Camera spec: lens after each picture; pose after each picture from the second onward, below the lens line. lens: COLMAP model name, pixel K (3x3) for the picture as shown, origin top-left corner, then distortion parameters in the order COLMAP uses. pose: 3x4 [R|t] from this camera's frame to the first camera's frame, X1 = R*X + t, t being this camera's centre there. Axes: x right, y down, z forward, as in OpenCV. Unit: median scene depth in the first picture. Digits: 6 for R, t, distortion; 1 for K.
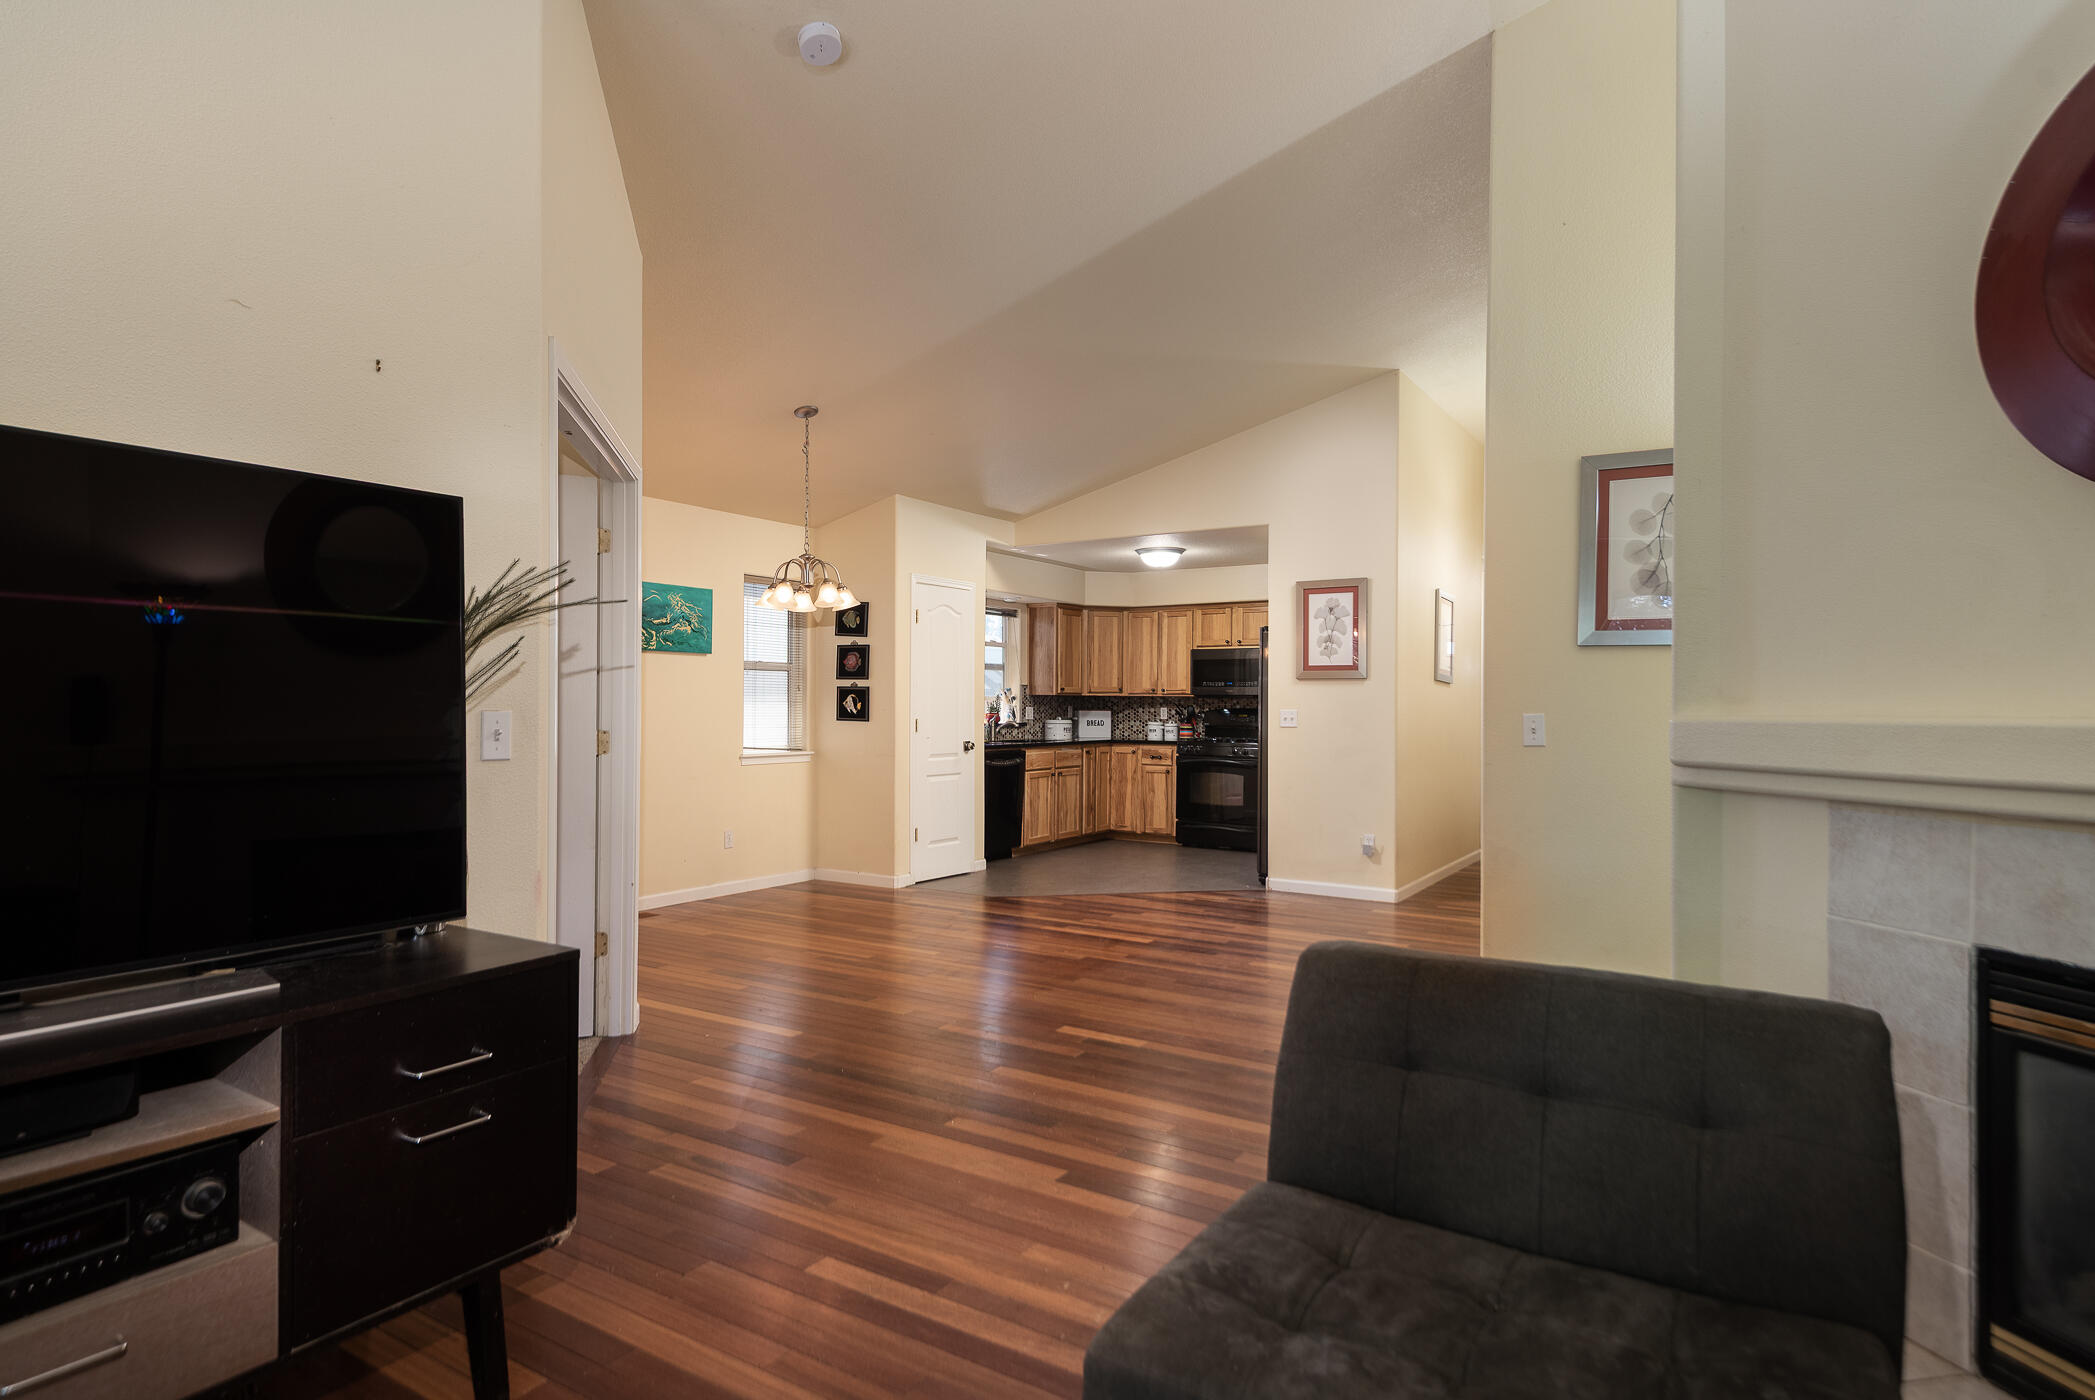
lens RADIAL K [[1141.1, 0, 1045.4], [0, 1141.1, 701.4], [0, 0, 1]] dist [0.031761, 0.000404]
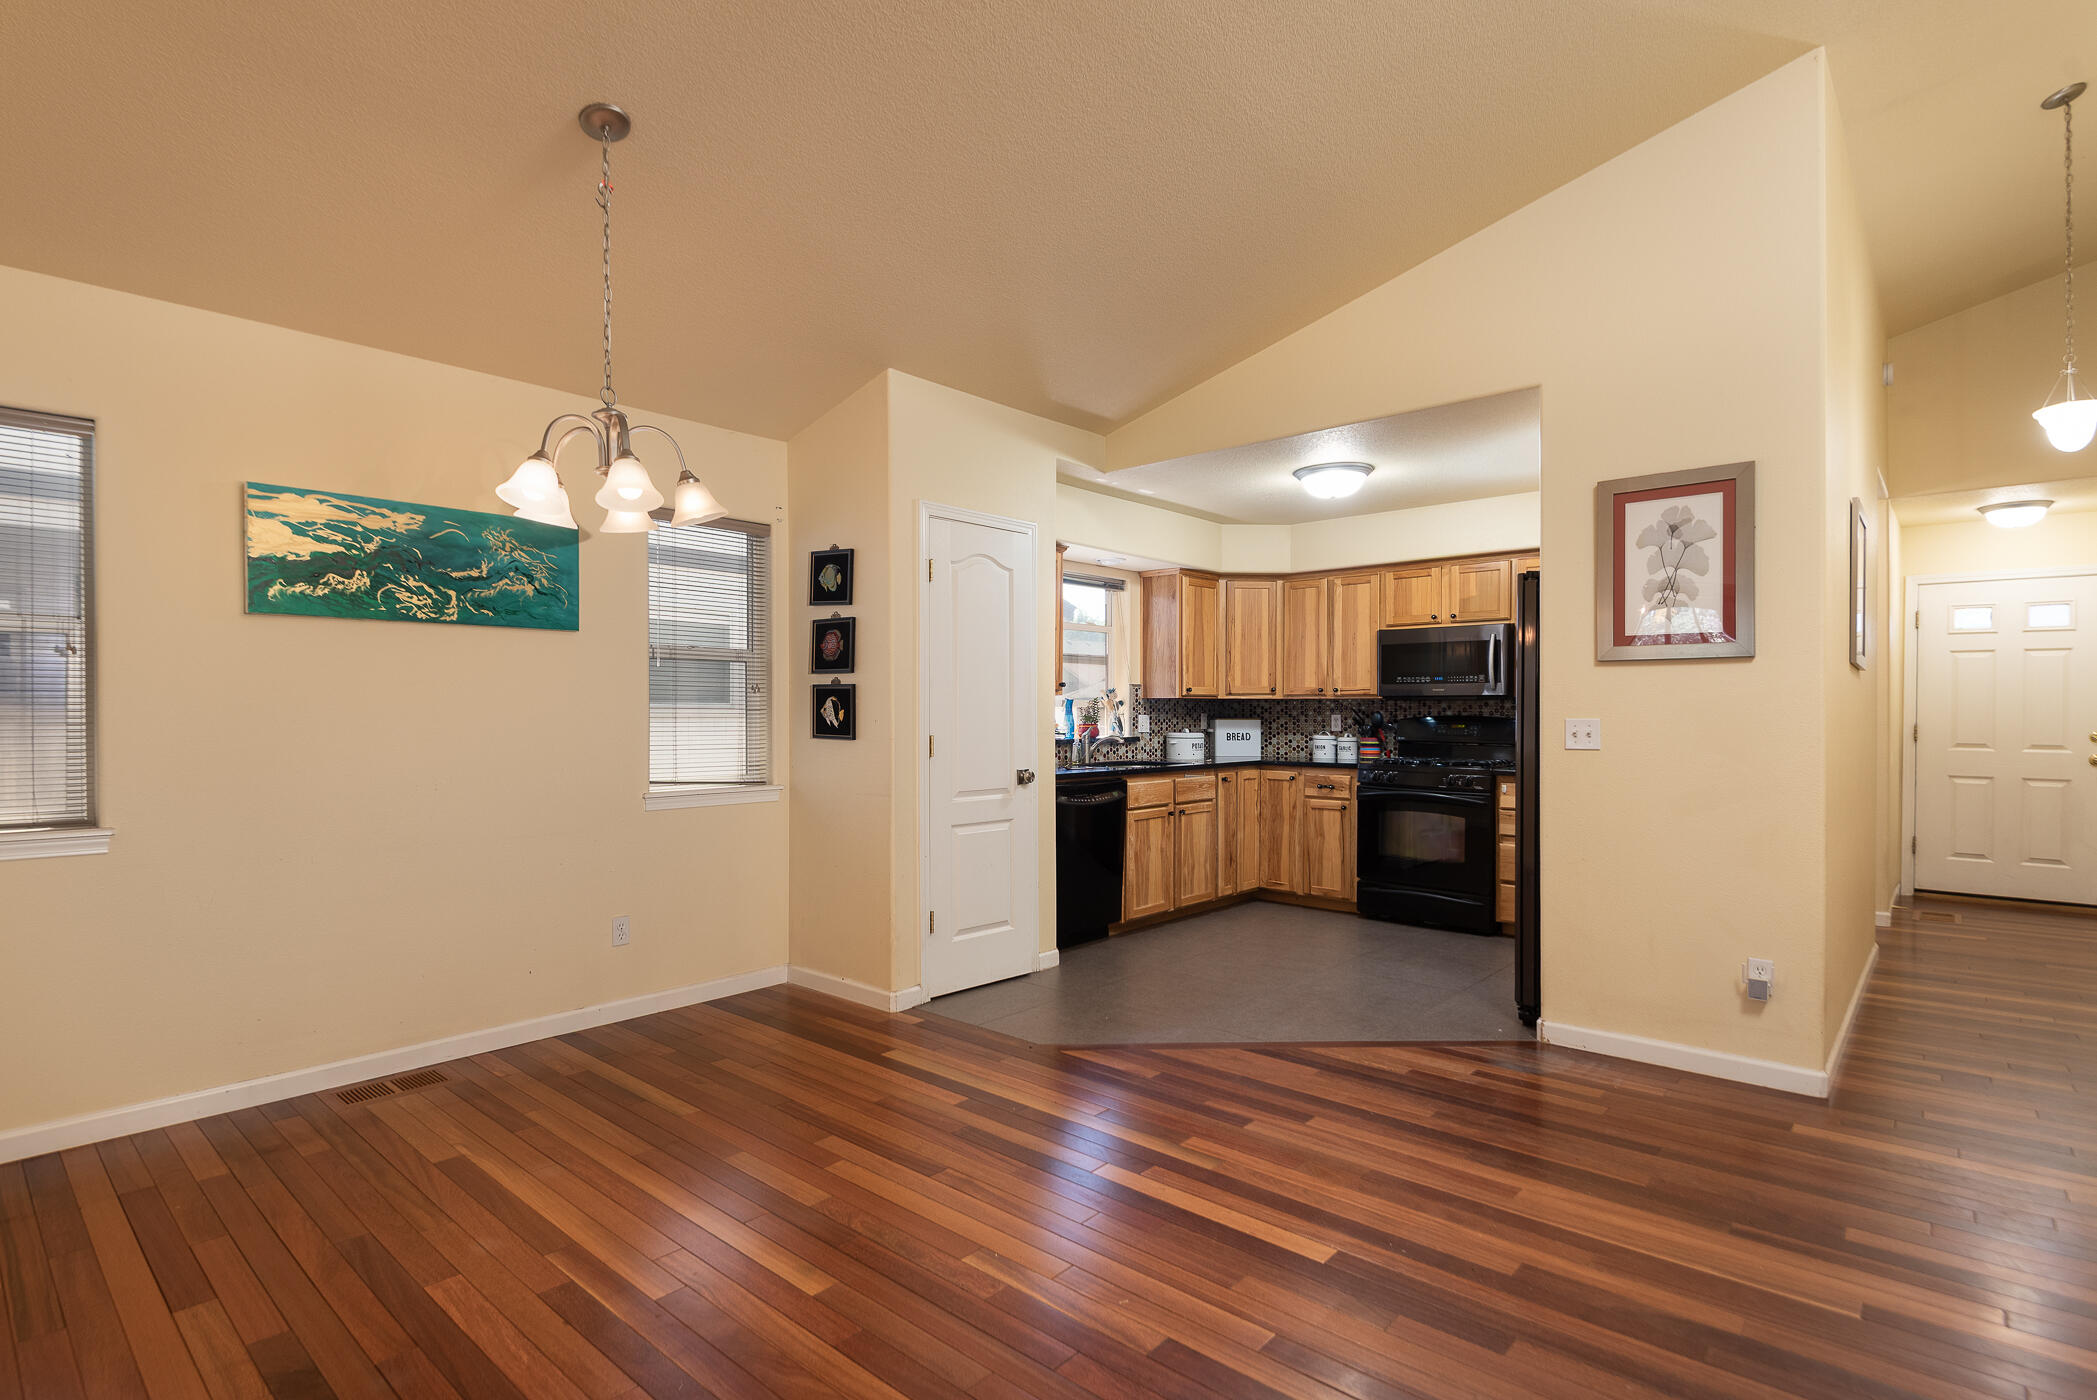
lens RADIAL K [[1033.7, 0, 1026.4], [0, 1033.7, 717.1], [0, 0, 1]] dist [0.001912, -0.000710]
pose [[0.984475, -0.004893, -0.175456, 0.034084], [0.006057, 0.999963, 0.006098, 0.002038], [0.175420, -0.007066, 0.984468, 0.423310]]
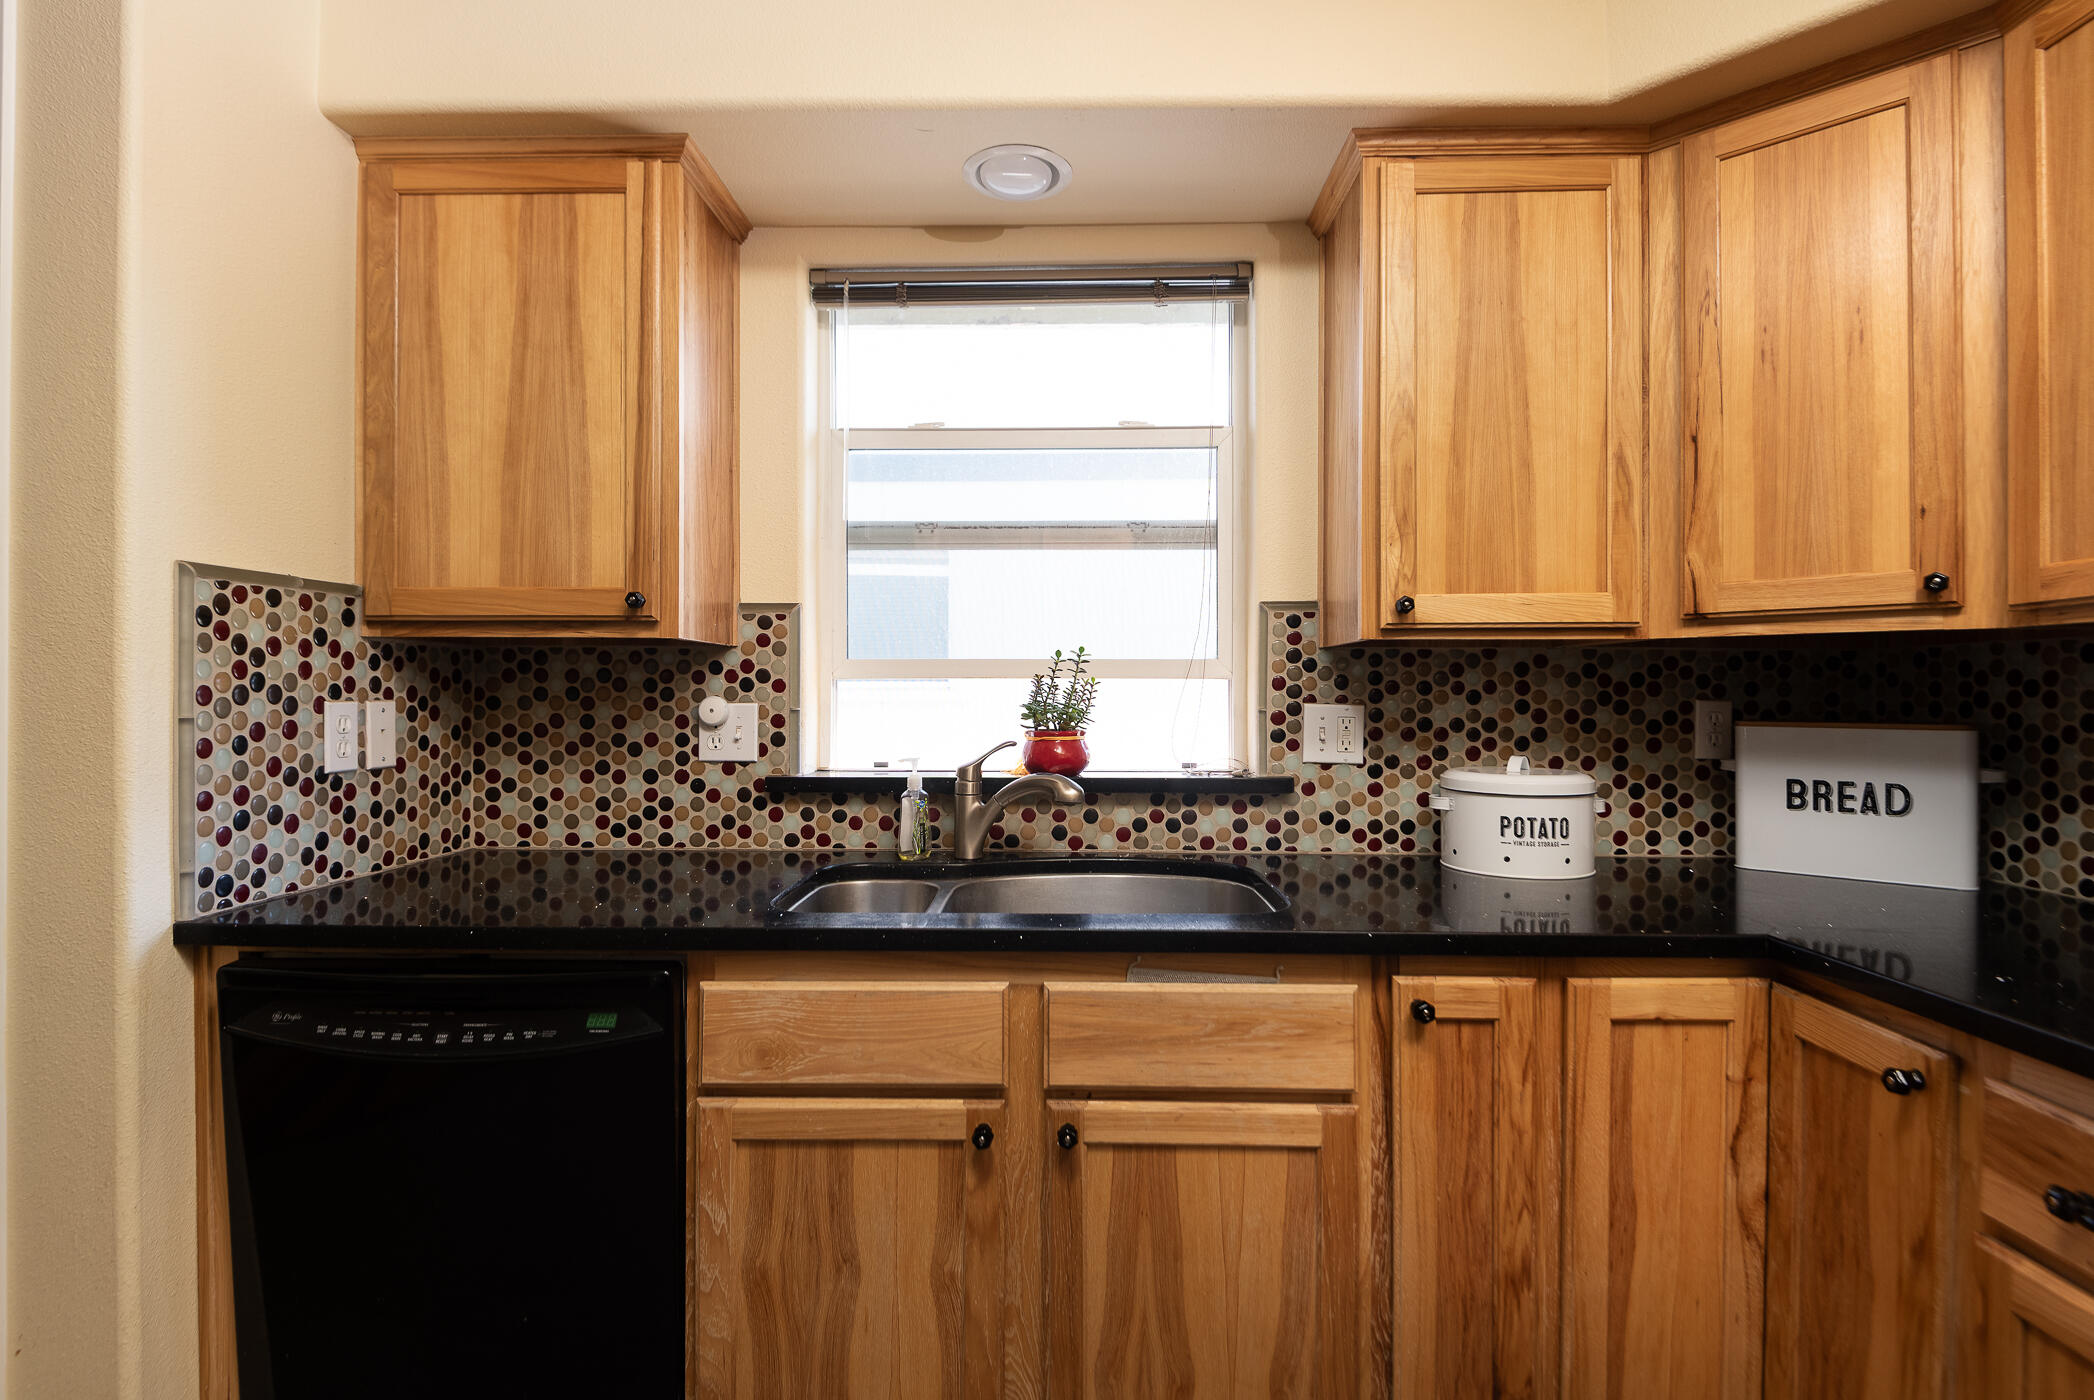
lens RADIAL K [[1032.3, 0, 1049.6], [0, 1032.3, 689.5], [0, 0, 1]] dist [0.001912, -0.000710]
pose [[0.520207, -0.005863, -0.854020, 0.150588], [0.003863, 0.999982, -0.004512, 0.003211], [0.854032, -0.000952, 0.520220, 1.052813]]
